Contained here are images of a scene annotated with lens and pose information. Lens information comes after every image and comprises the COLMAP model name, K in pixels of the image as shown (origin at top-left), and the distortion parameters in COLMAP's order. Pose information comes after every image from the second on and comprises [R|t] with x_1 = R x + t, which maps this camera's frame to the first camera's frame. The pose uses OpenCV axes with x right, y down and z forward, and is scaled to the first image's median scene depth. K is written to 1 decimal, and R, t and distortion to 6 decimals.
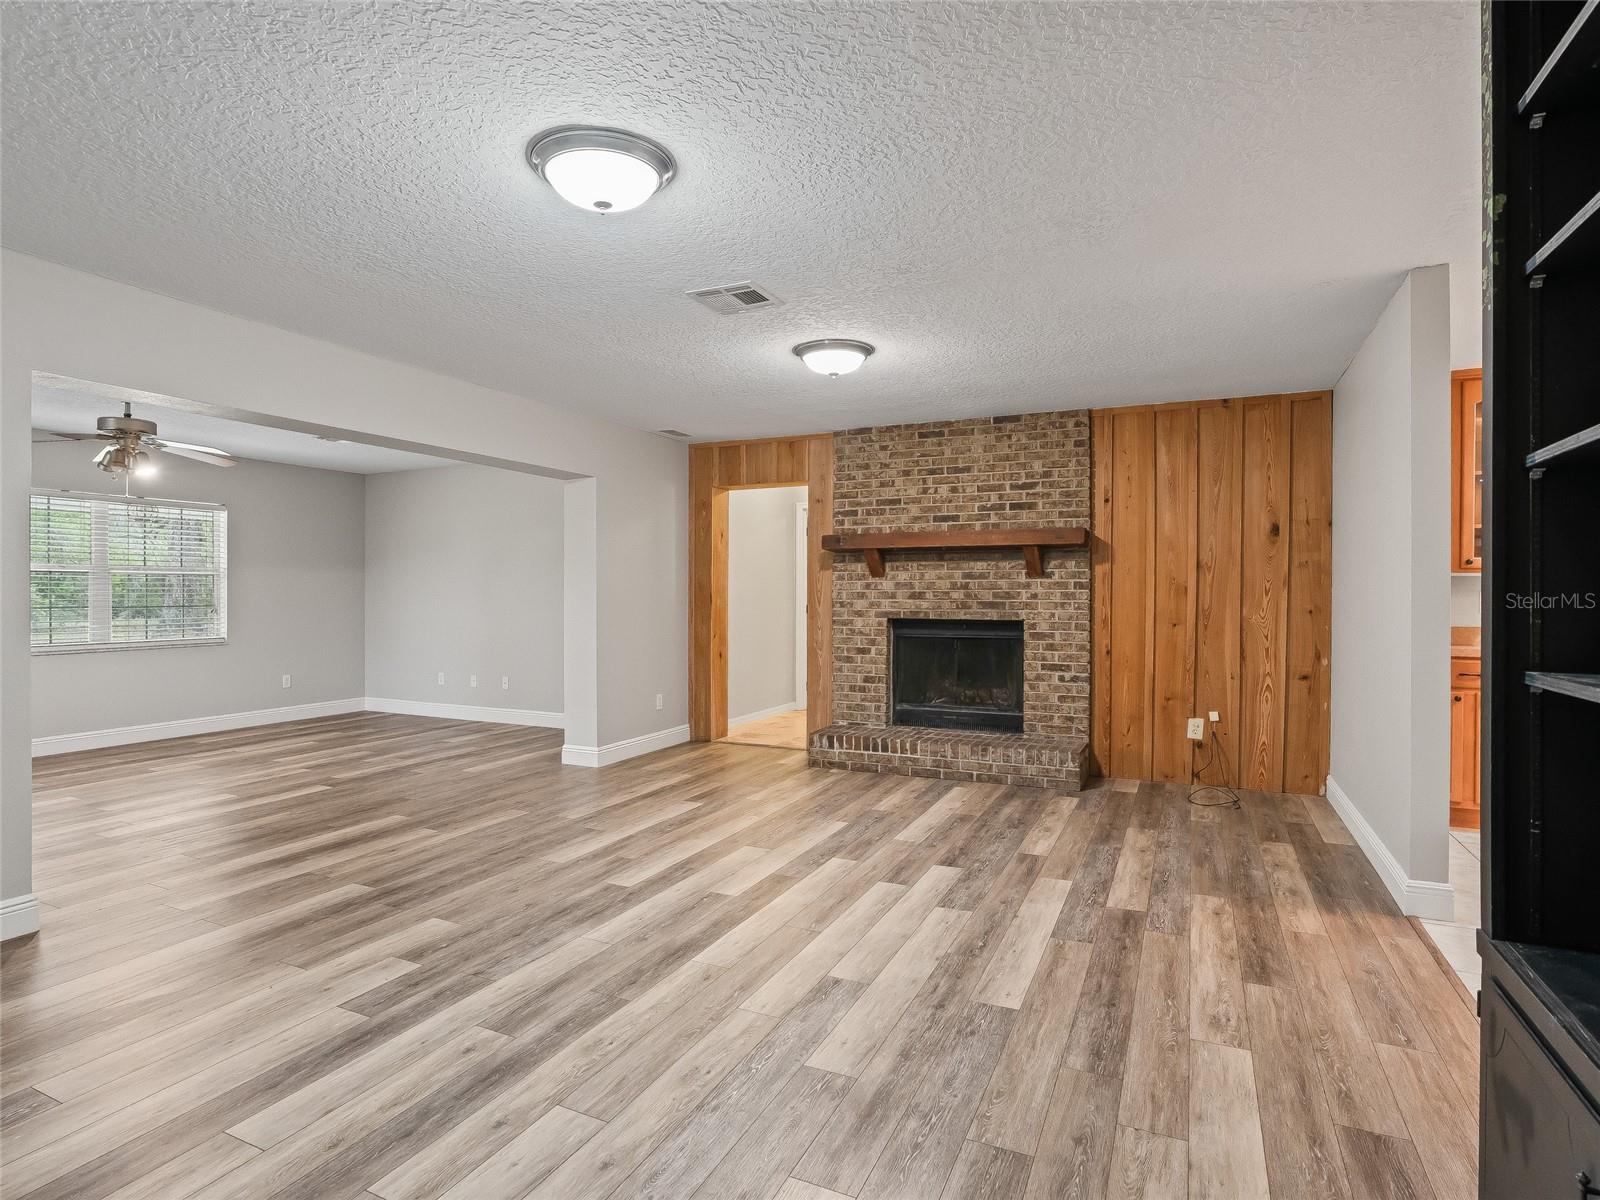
lens RADIAL K [[857.1, 0, 800.0], [0, 857.1, 600.0], [0, 0, 1]] dist [-0.040929, 0.001021]
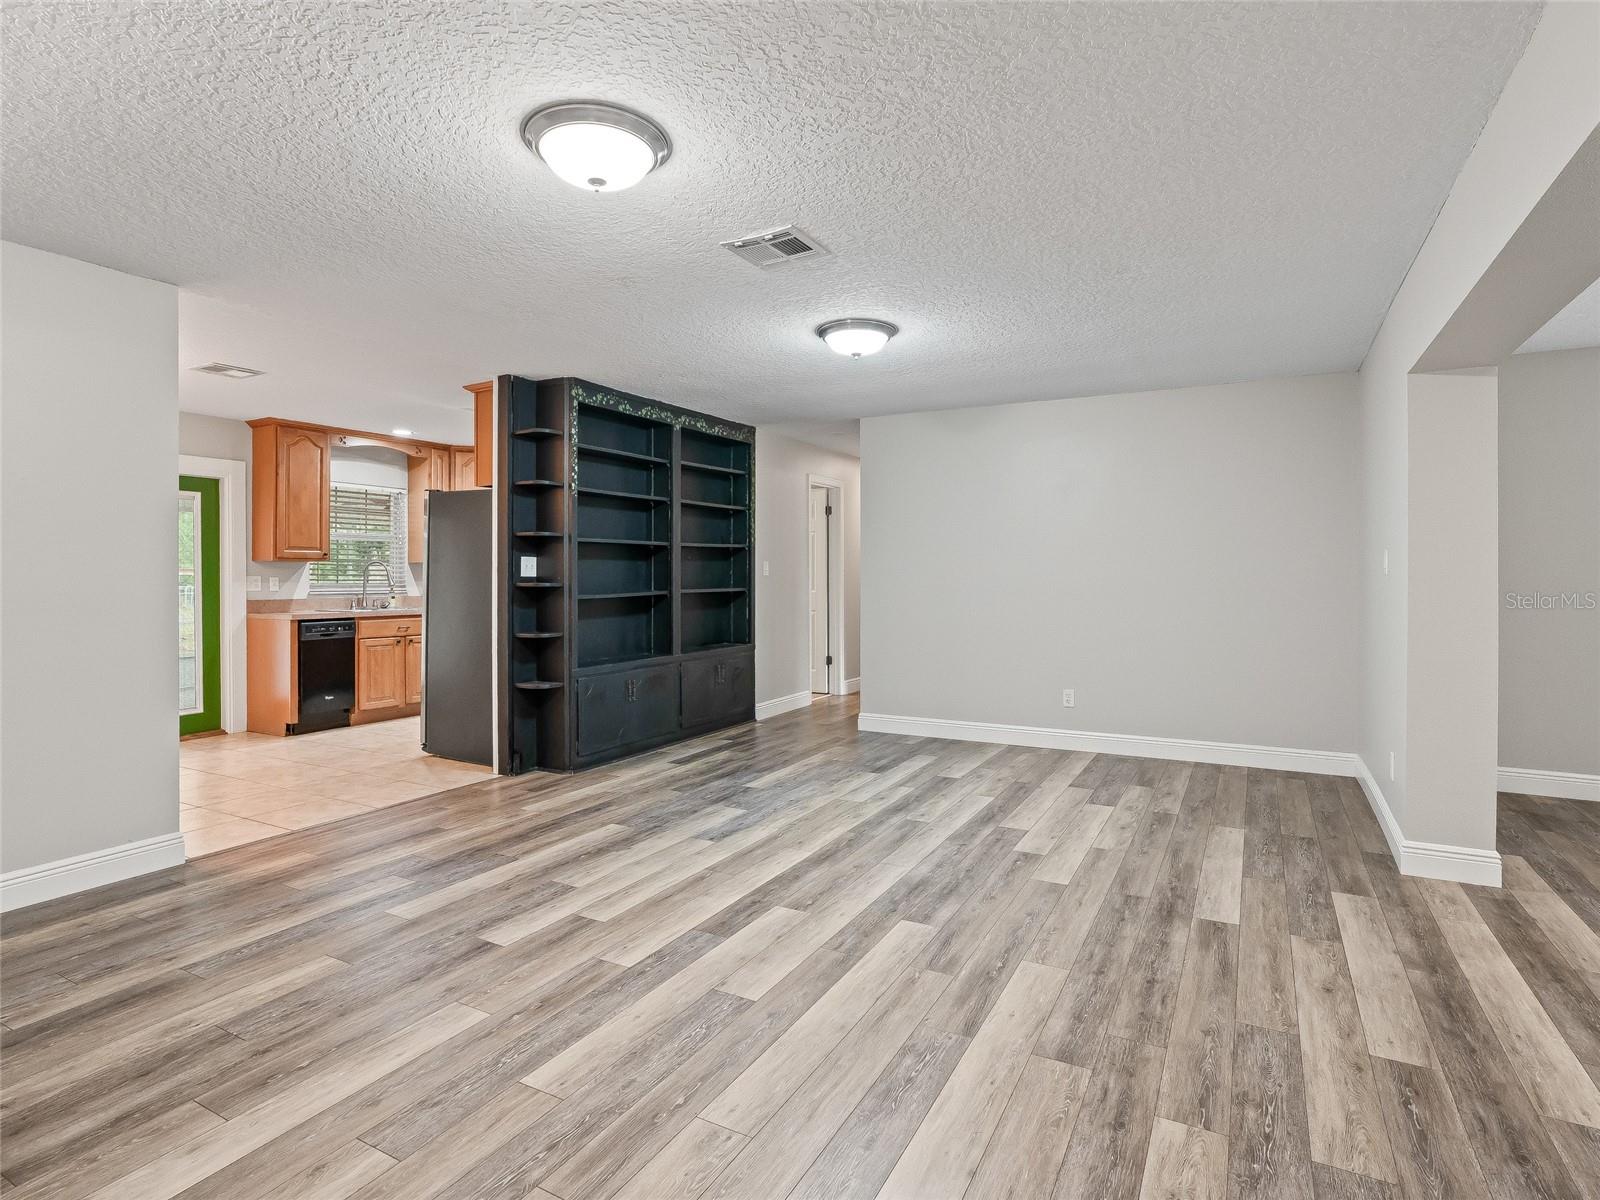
lens RADIAL K [[836.7, 0, 799.8], [0, 836.7, 589.8], [0, 0, 1]] dist [-0.048750, 0.022653]
pose [[-0.997757, -0.000060, 0.066938, -0.096466], [0.001710, 0.999651, 0.026378, -0.008570], [-0.066916, 0.026433, -0.997408, 1.138223]]
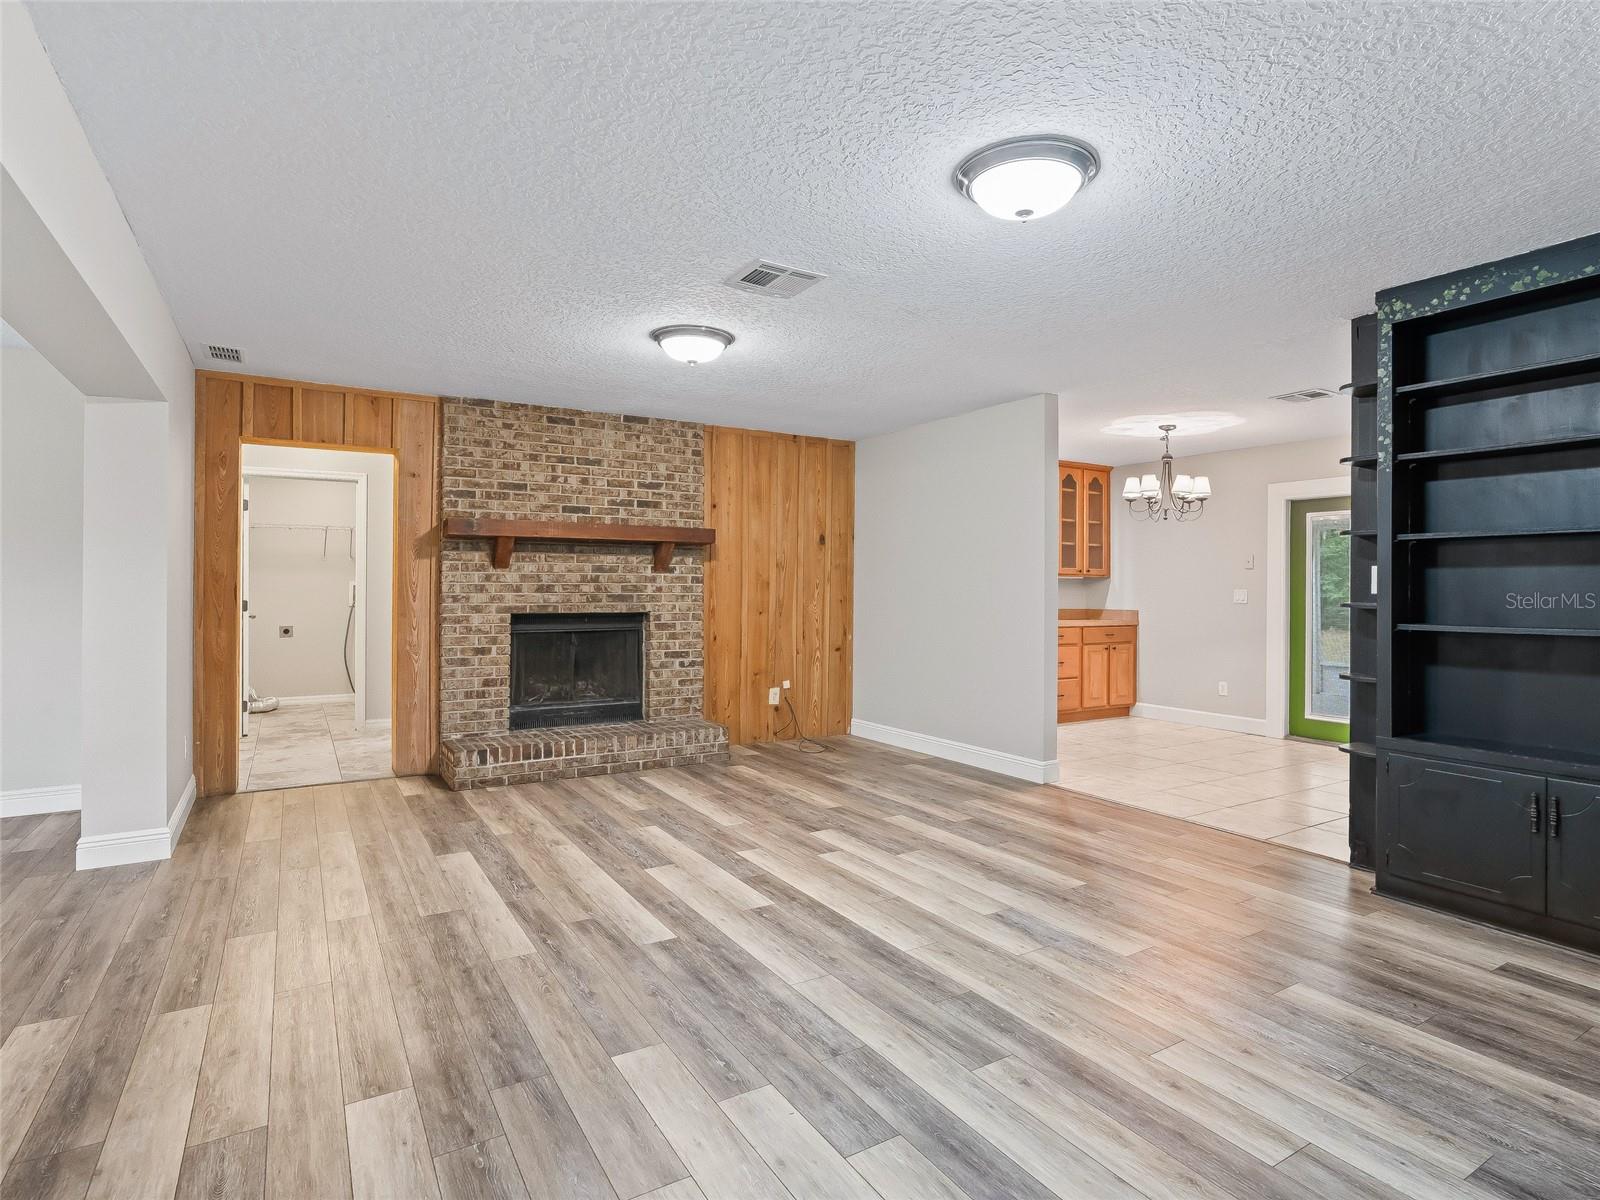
lens RADIAL K [[836.7, 0, 799.8], [0, 836.7, 589.8], [0, 0, 1]] dist [-0.048750, 0.022653]
pose [[0.551057, -0.000858, 0.834467, -0.510038], [0.001731, 0.999998, -0.000116, -0.003651], [-0.834466, 0.001508, 0.551058, 0.279492]]
